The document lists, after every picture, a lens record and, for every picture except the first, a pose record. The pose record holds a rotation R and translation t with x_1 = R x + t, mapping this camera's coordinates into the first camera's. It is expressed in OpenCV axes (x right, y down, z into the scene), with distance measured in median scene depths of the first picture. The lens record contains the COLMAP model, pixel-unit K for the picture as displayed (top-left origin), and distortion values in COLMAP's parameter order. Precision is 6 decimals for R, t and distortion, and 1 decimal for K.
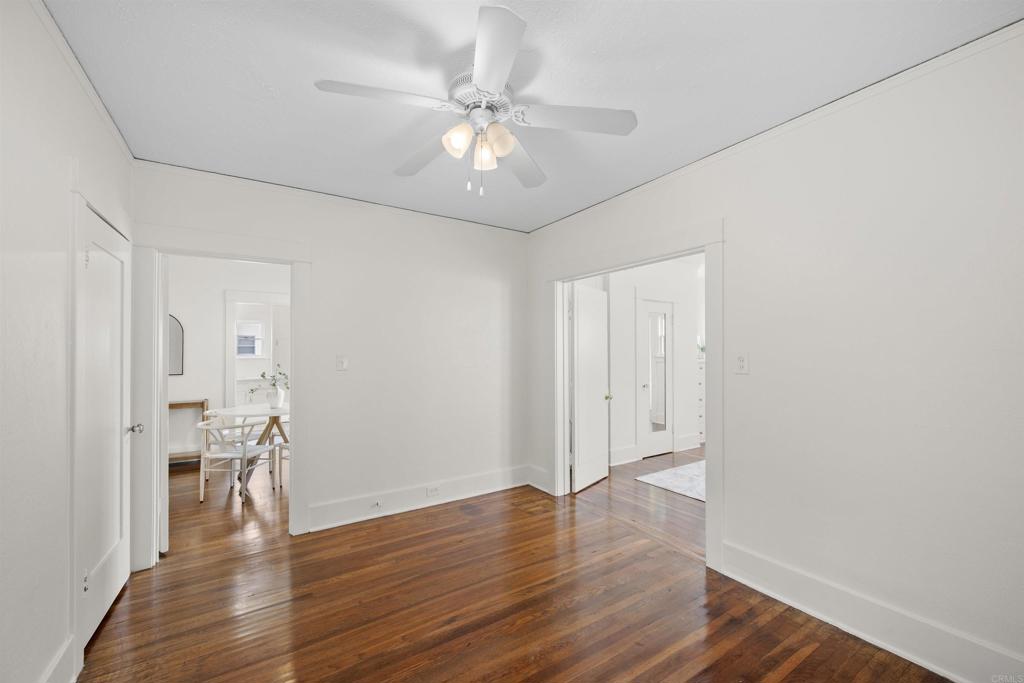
lens RADIAL K [[407.3, 0, 509.4], [0, 407.3, 355.3], [0, 0, 1]] dist [0.000612, -0.000016]
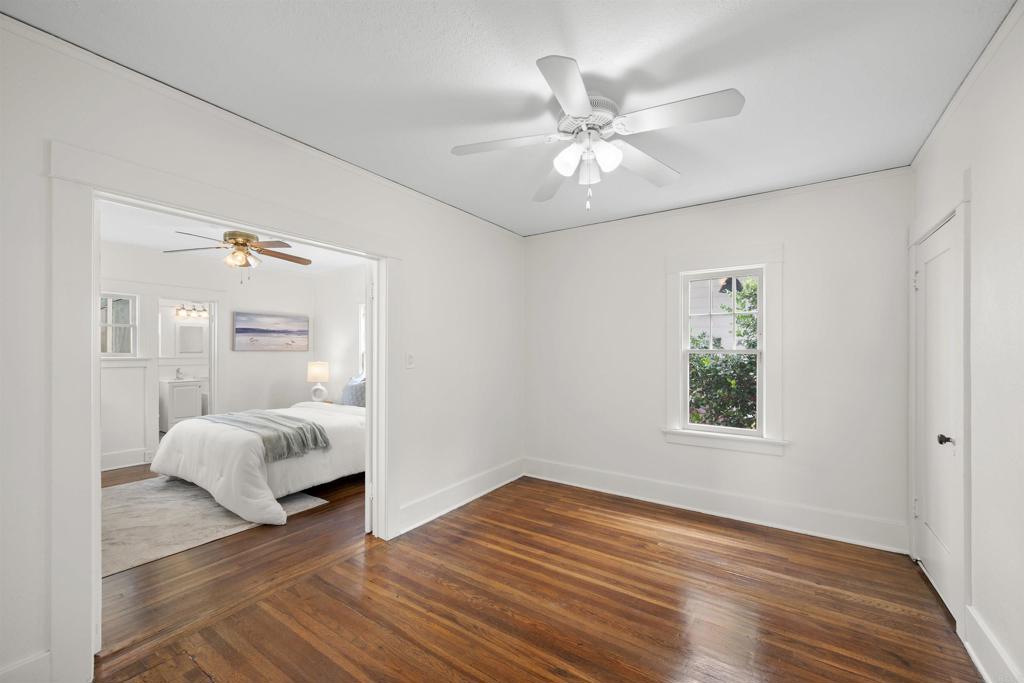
lens RADIAL K [[407.3, 0, 509.4], [0, 407.3, 355.3], [0, 0, 1]] dist [0.000612, -0.000016]
pose [[-0.402644, -0.008864, 0.915314, -0.870467], [-0.003294, 0.999961, 0.008235, -0.013789], [-0.915351, 0.000301, -0.402657, 1.439543]]
